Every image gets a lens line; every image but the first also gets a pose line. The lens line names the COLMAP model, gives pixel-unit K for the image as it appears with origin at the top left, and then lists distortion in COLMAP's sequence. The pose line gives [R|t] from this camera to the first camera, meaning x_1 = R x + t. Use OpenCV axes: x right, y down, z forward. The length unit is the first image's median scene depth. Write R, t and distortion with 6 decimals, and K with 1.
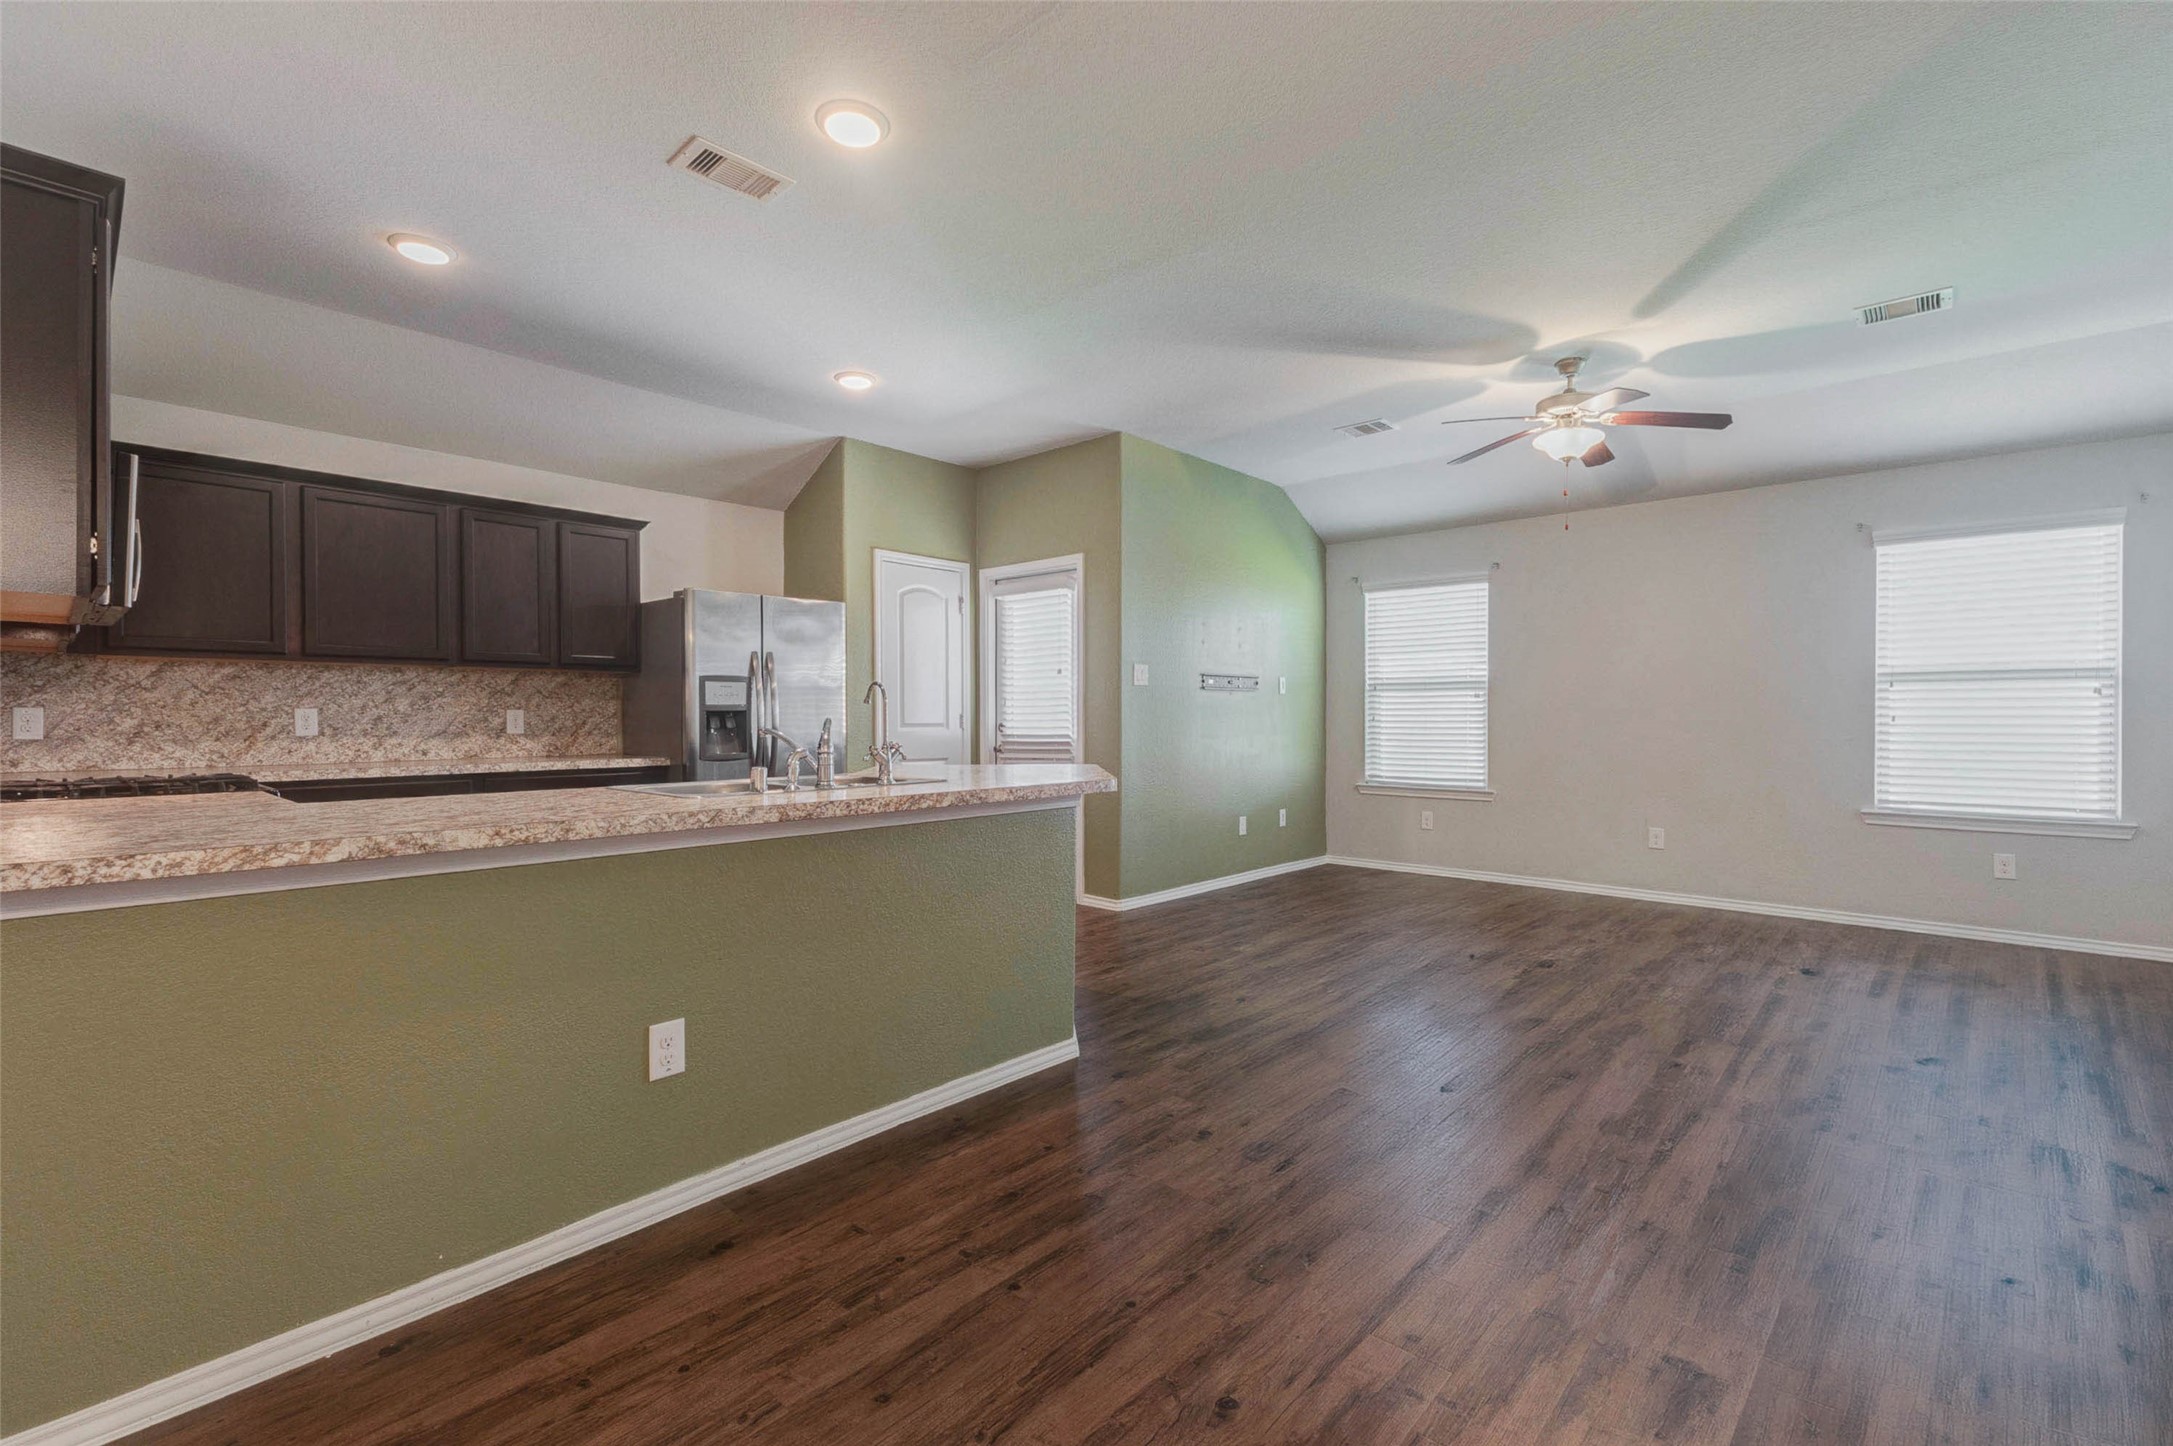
lens RADIAL K [[960.4, 0, 1078.3], [0, 960.4, 716.1], [0, 0, 1]] dist [-0.000300, -0.000086]
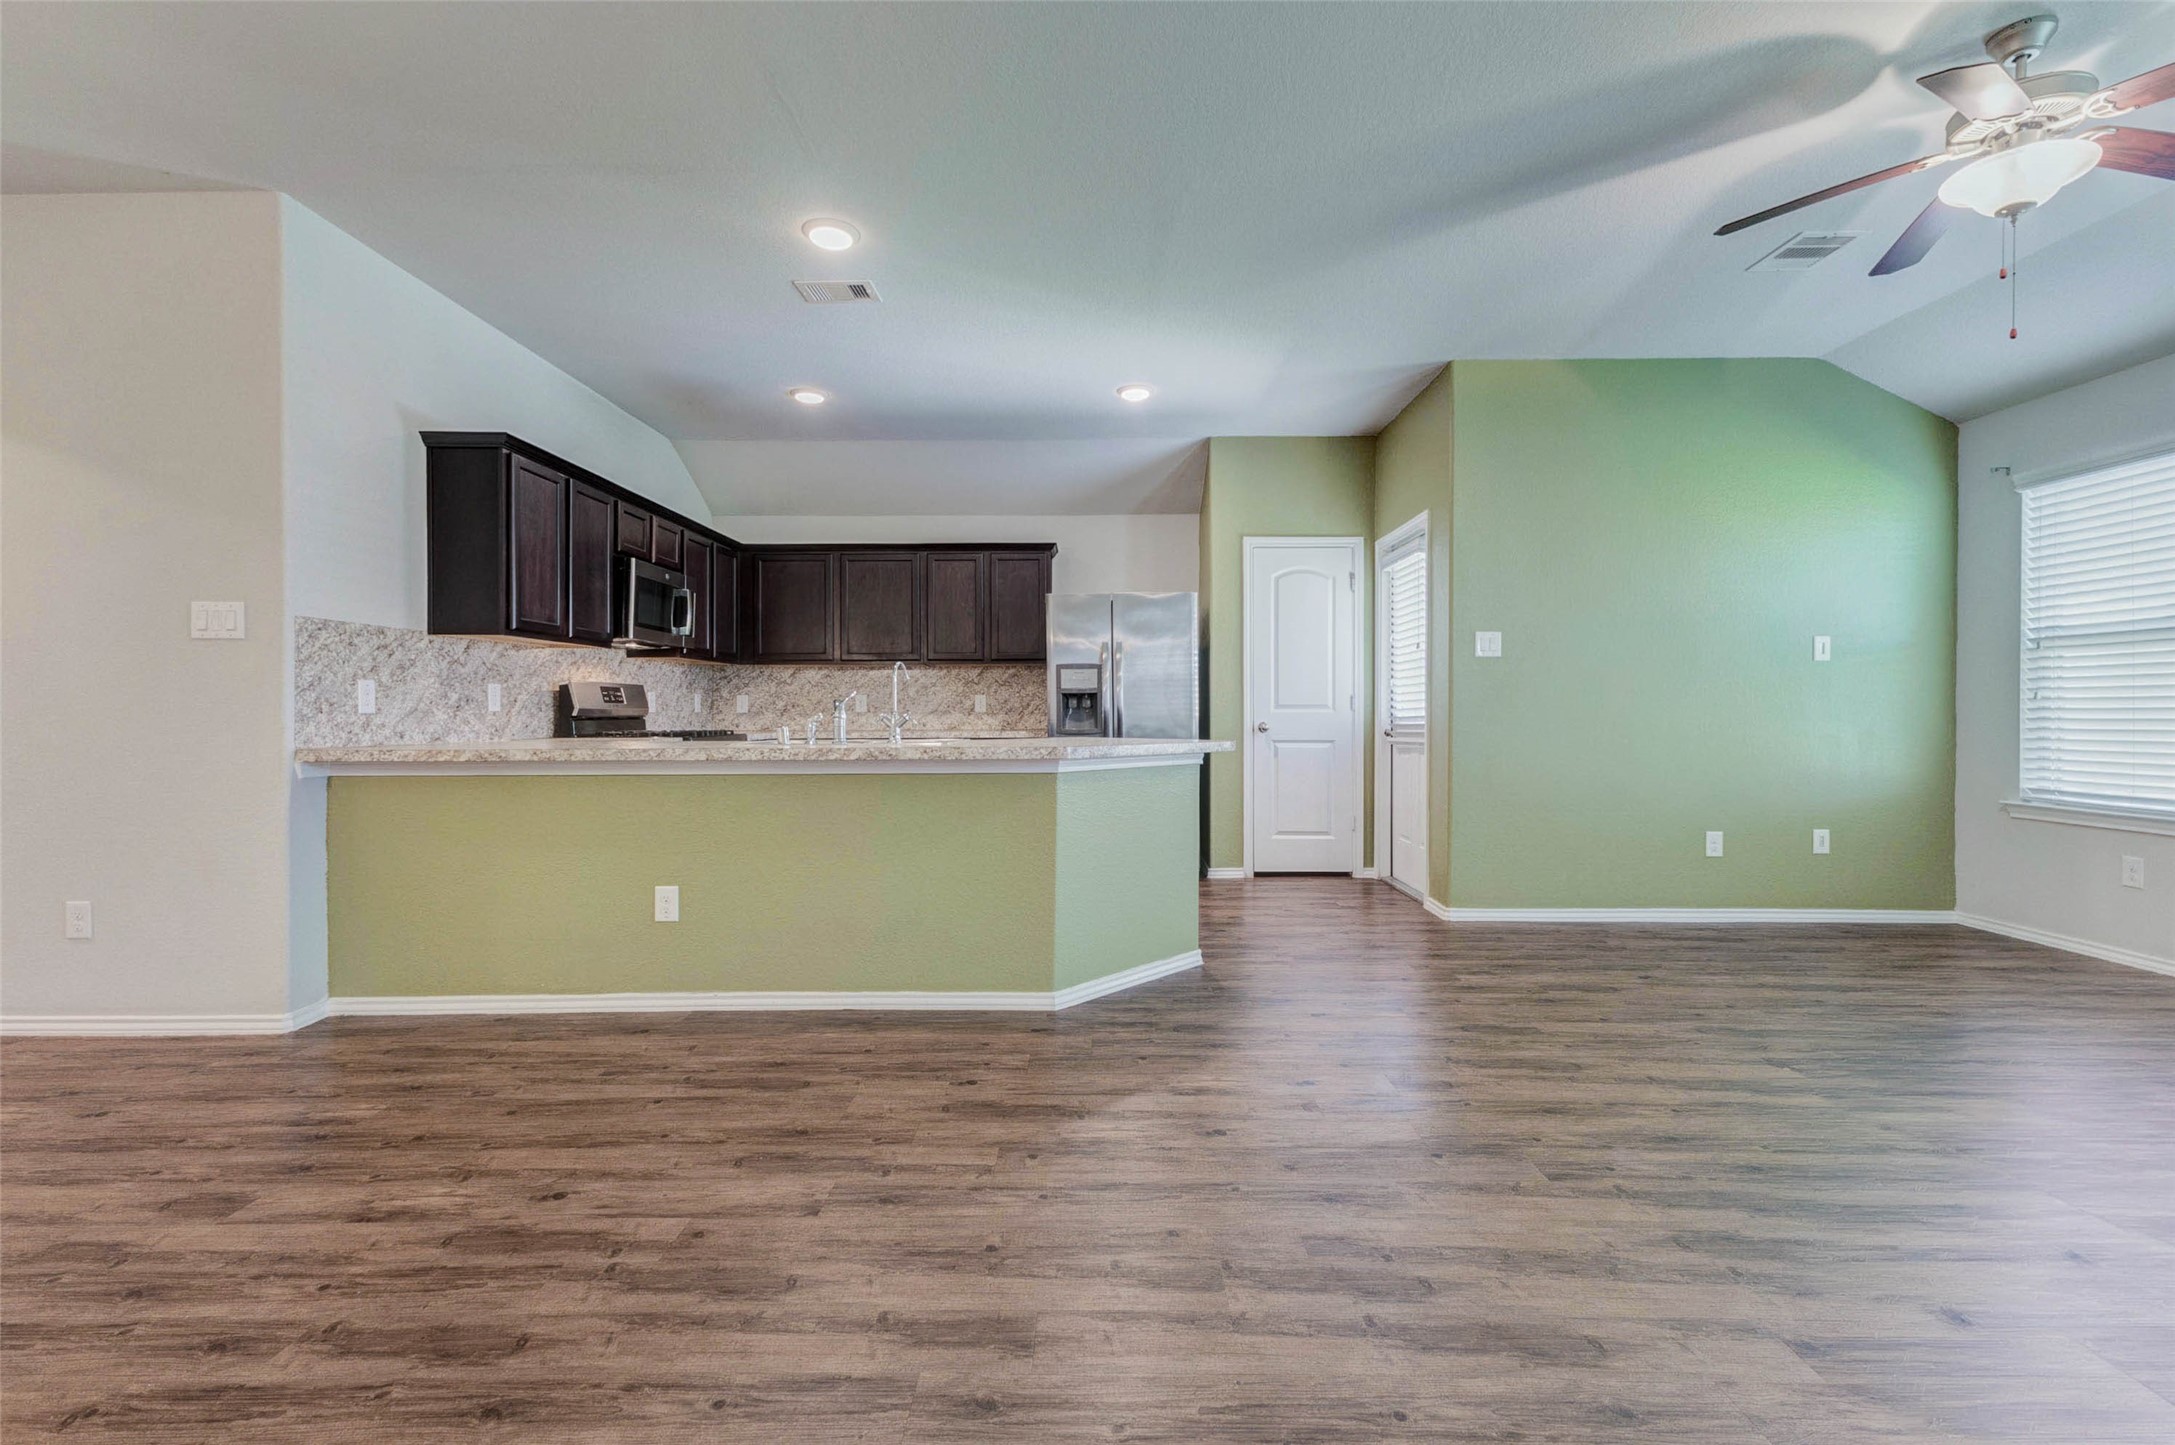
lens RADIAL K [[945.2, 0, 1087.5], [0, 945.2, 722.5], [0, 0, 1]] dist [0.000207, -0.000109]
pose [[0.669184, 0.008275, -0.743050, 0.557475], [0.001383, 0.999922, 0.012382, 0.017885], [0.743095, -0.009313, 0.669121, 0.235710]]
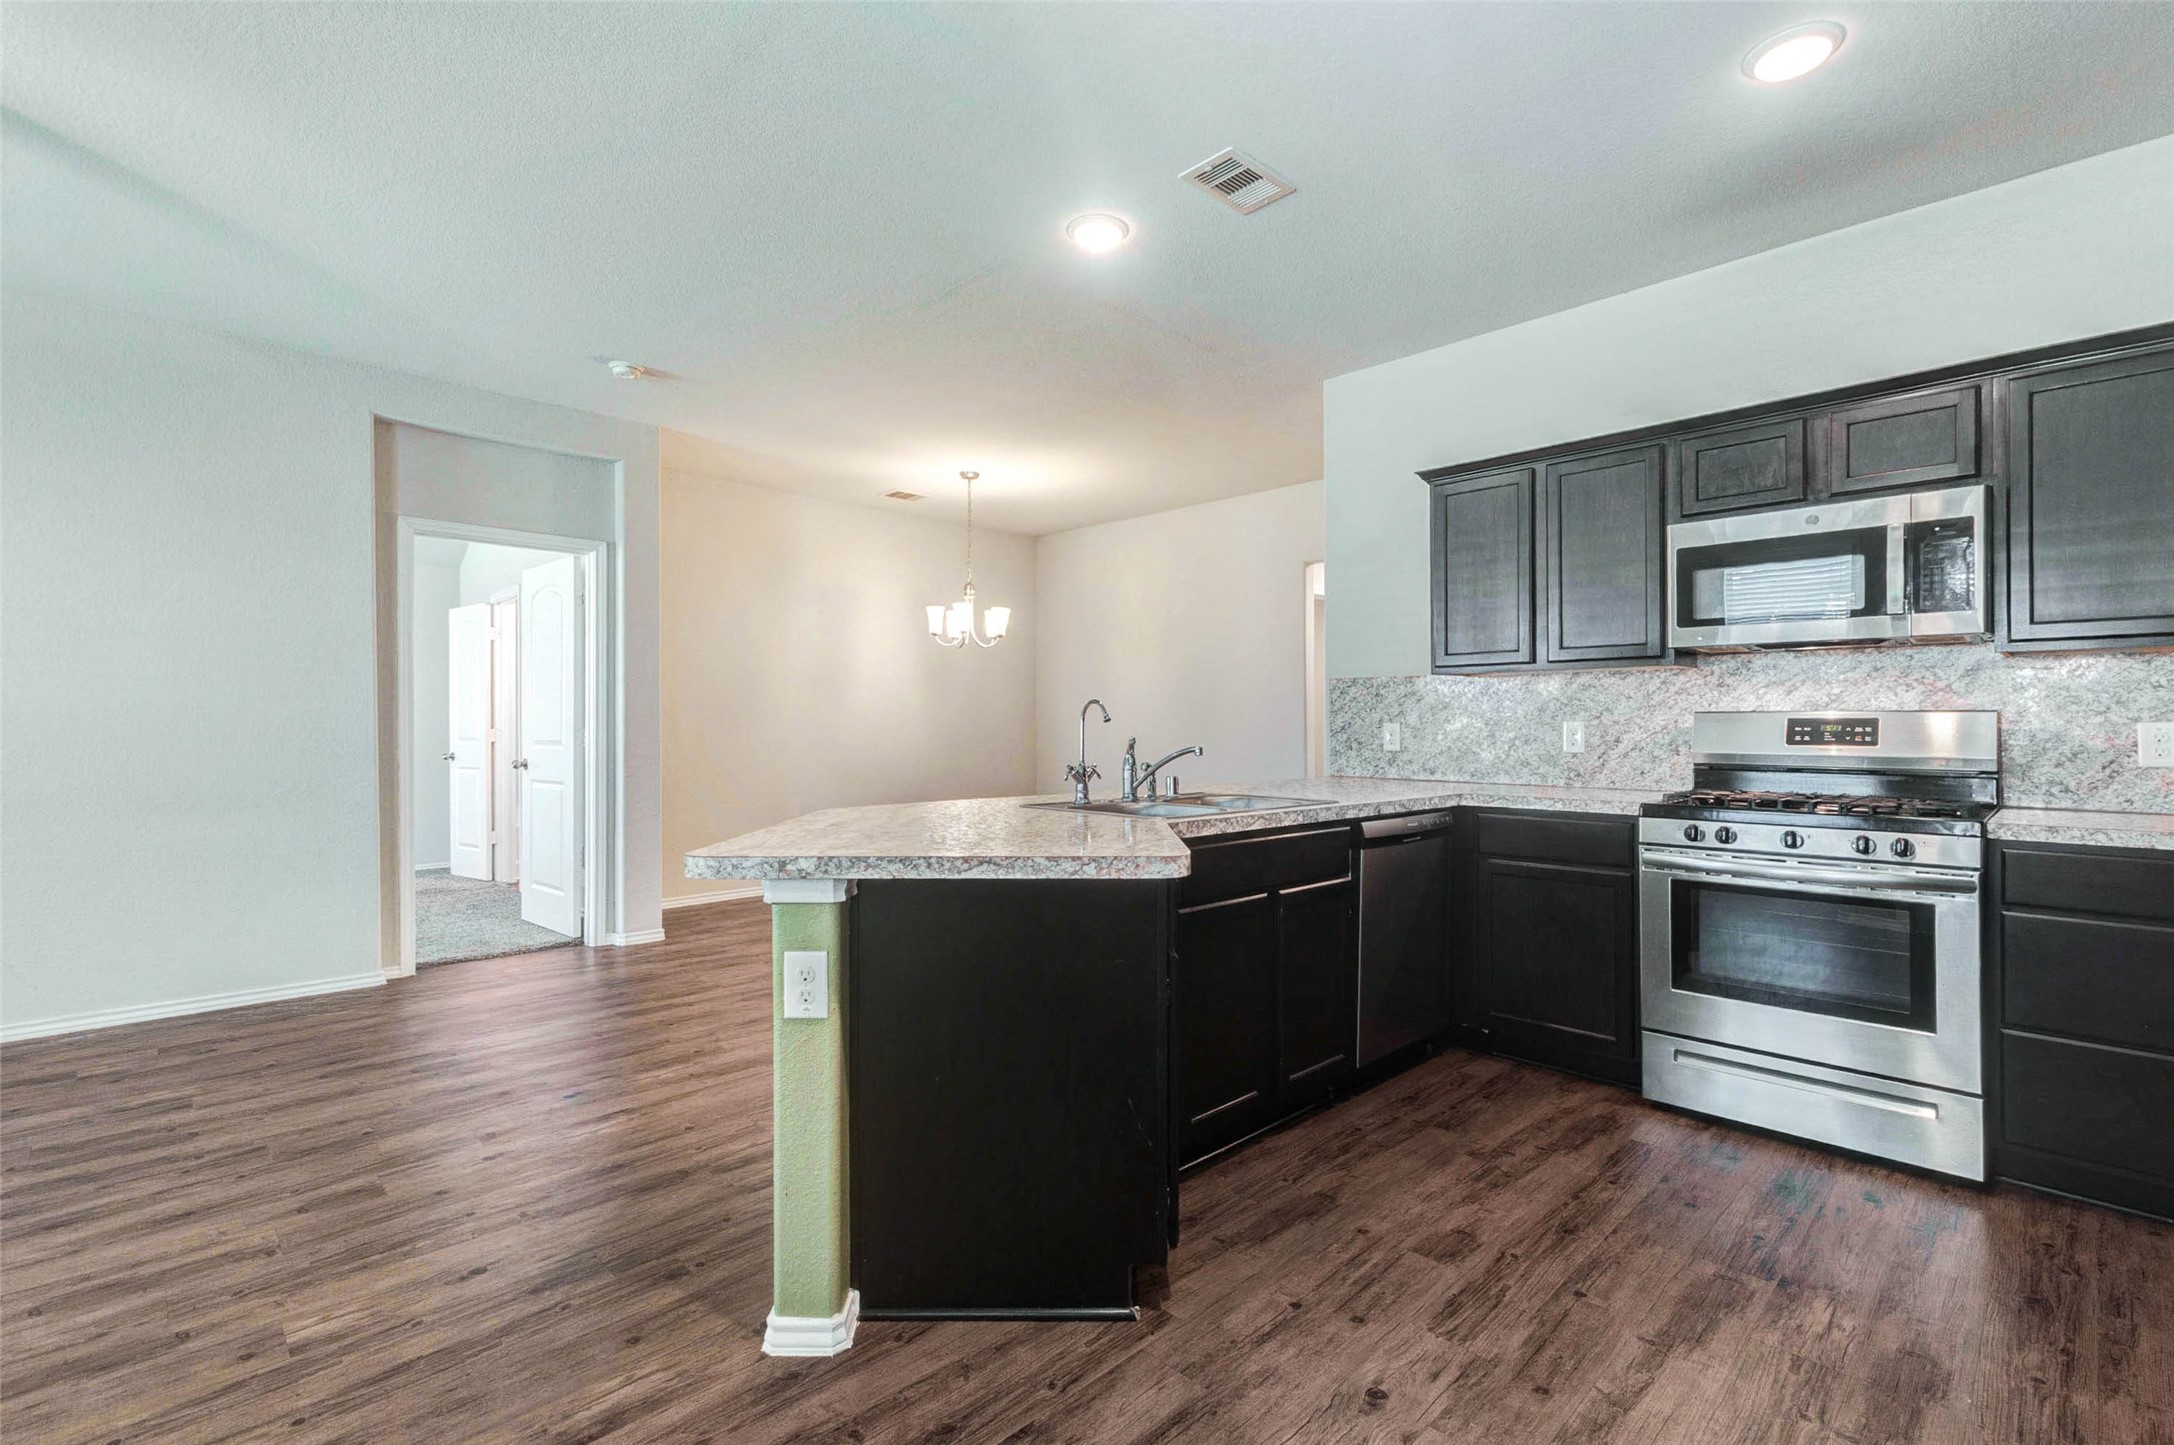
lens RADIAL K [[961.0, 0, 1094.0], [0, 961.0, 727.4], [0, 0, 1]] dist [-0.016592, -0.000329]
pose [[-0.999206, -0.000776, 0.039826, -0.160578], [-0.000785, 1.000000, -0.000216, -0.003595], [-0.039825, -0.000247, -0.999207, 1.271215]]
